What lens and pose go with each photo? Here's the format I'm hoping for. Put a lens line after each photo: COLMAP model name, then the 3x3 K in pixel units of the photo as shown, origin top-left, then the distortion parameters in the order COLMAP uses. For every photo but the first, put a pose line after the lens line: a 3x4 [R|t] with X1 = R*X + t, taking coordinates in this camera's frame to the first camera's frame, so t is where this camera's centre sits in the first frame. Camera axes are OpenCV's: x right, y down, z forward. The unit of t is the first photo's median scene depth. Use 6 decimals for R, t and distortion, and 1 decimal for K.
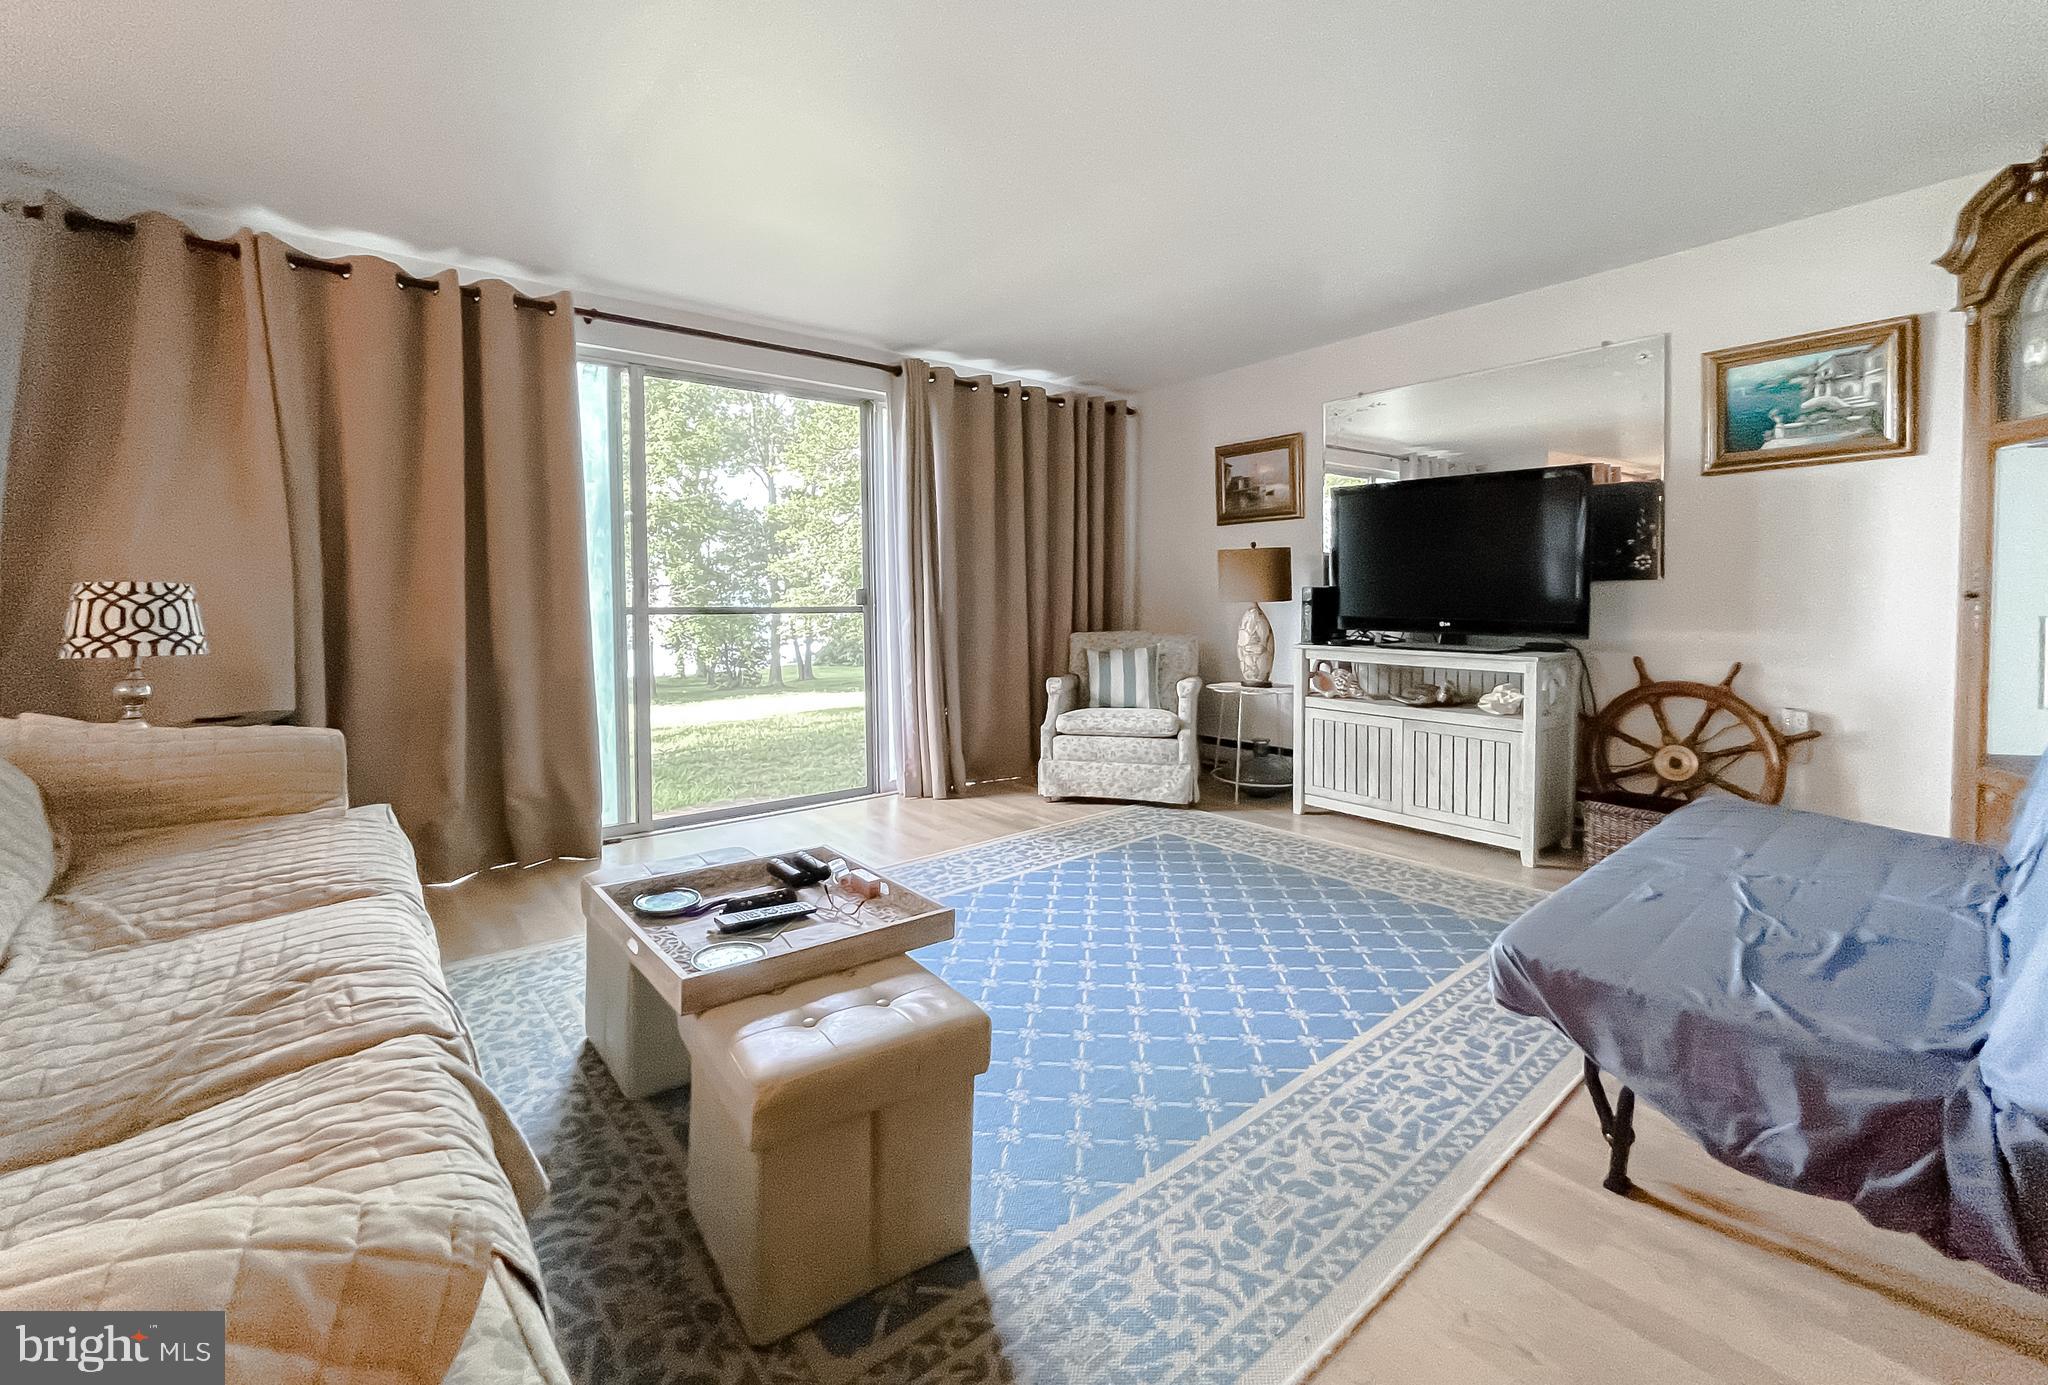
lens RADIAL K [[835.2, 0, 1021.8], [0, 835.2, 623.4], [0, 0, 1]] dist [-0.000009, -0.003577]
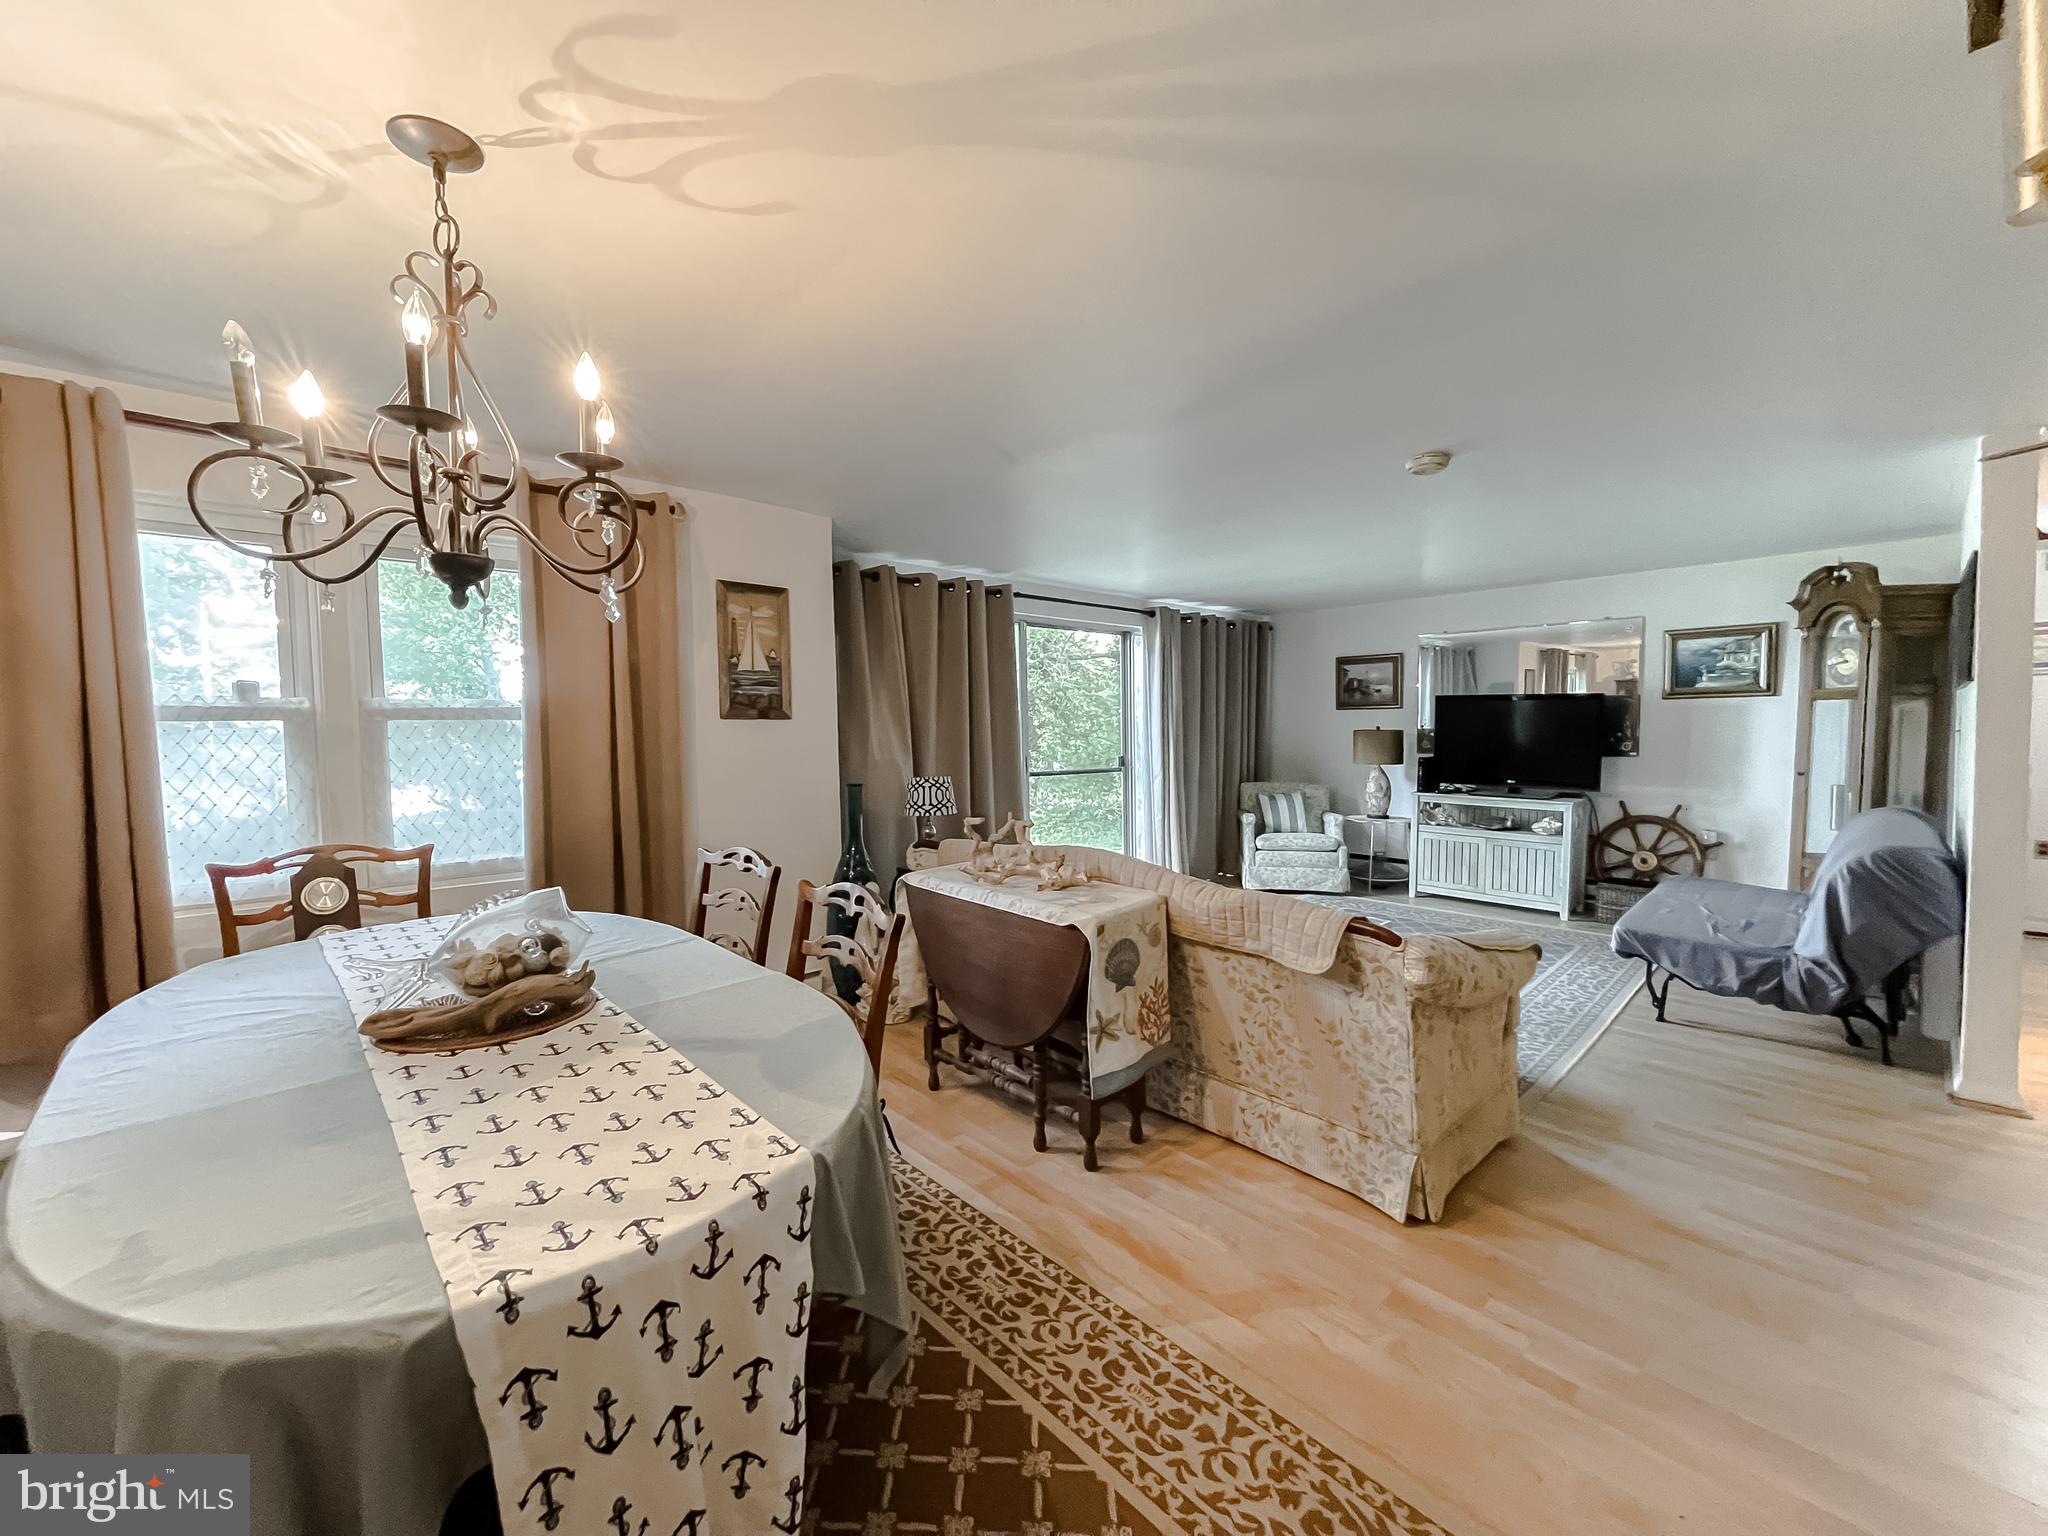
lens RADIAL K [[812.3, 0, 1010.6], [0, 812.3, 769.0], [0, 0, 1]] dist [-0.001191, -0.000154]
pose [[0.997014, -0.006461, 0.076953, -0.664116], [0.004151, 0.999537, 0.030134, -0.082762], [-0.077113, -0.029725, 0.996579, -0.588134]]
